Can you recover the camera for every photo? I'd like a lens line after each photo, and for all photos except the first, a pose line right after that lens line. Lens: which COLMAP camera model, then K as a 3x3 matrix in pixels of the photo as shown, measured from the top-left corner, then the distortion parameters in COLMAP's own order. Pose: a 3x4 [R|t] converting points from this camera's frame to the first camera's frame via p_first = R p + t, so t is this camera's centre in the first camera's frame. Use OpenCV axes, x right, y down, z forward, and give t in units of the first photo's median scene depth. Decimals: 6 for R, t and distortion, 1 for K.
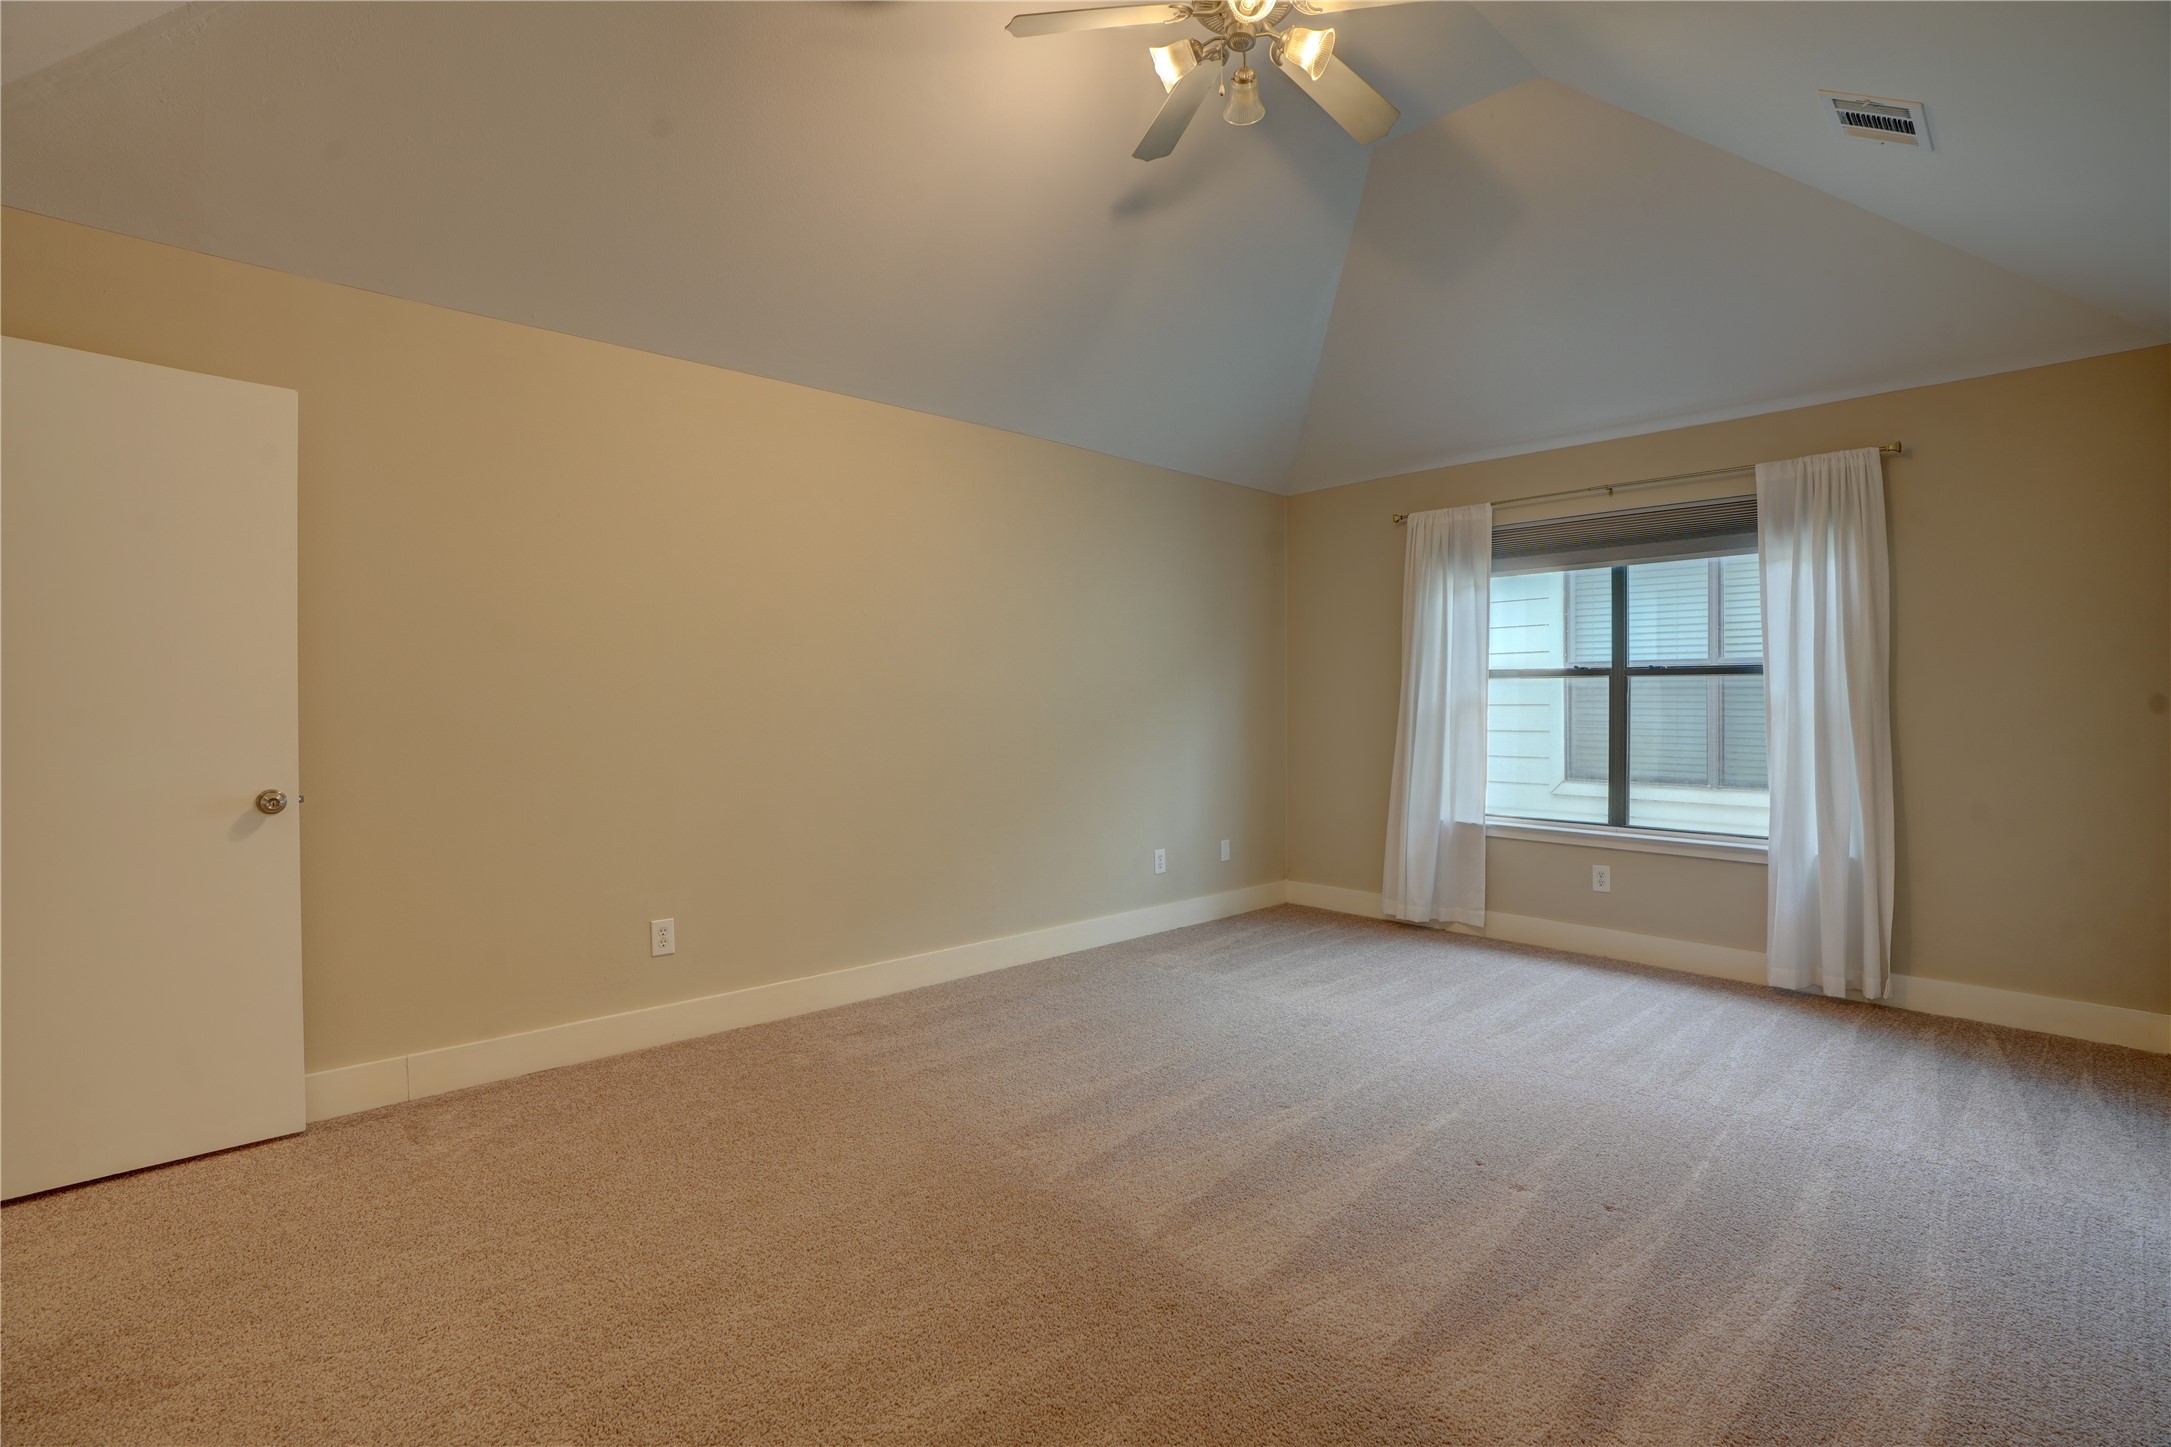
lens RADIAL K [[983.7, 0, 1085.5], [0, 983.7, 723.5], [0, 0, 1]] dist [-0.047767, 0.012253]
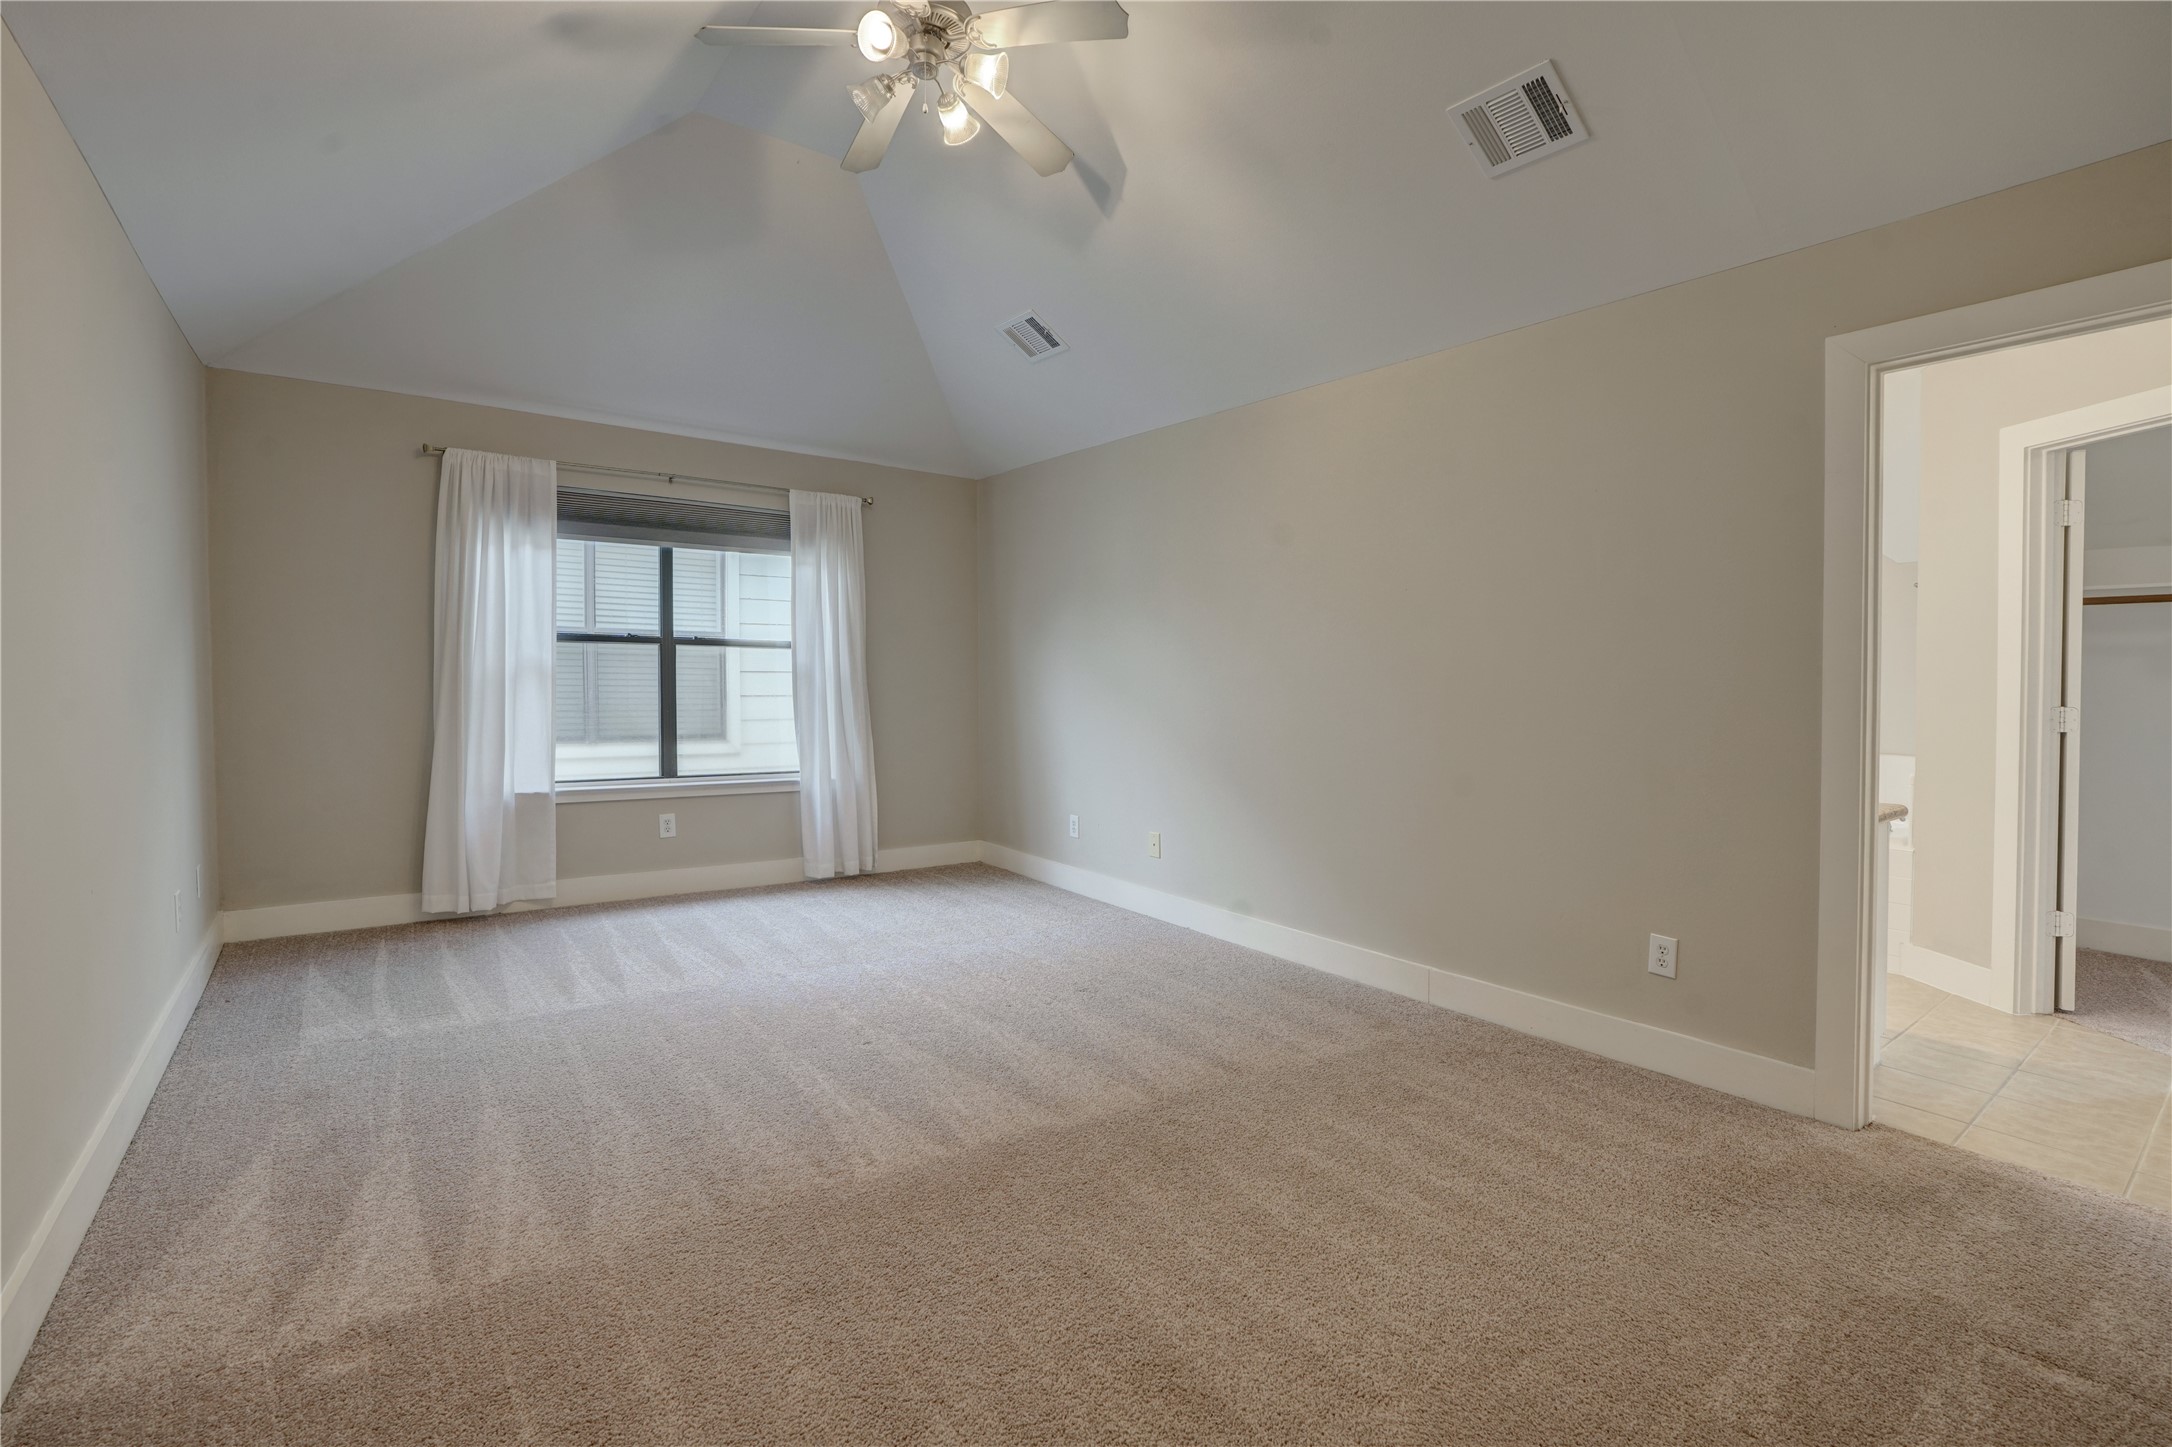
lens RADIAL K [[976.4, 0, 1082.3], [0, 976.4, 688.5], [0, 0, 1]] dist [-0.045418, 0.000056]
pose [[0.141620, -0.011921, 0.989849, -0.491552], [0.007347, 0.999913, 0.010991, -0.006600], [-0.989894, 0.005716, 0.141695, 0.362775]]
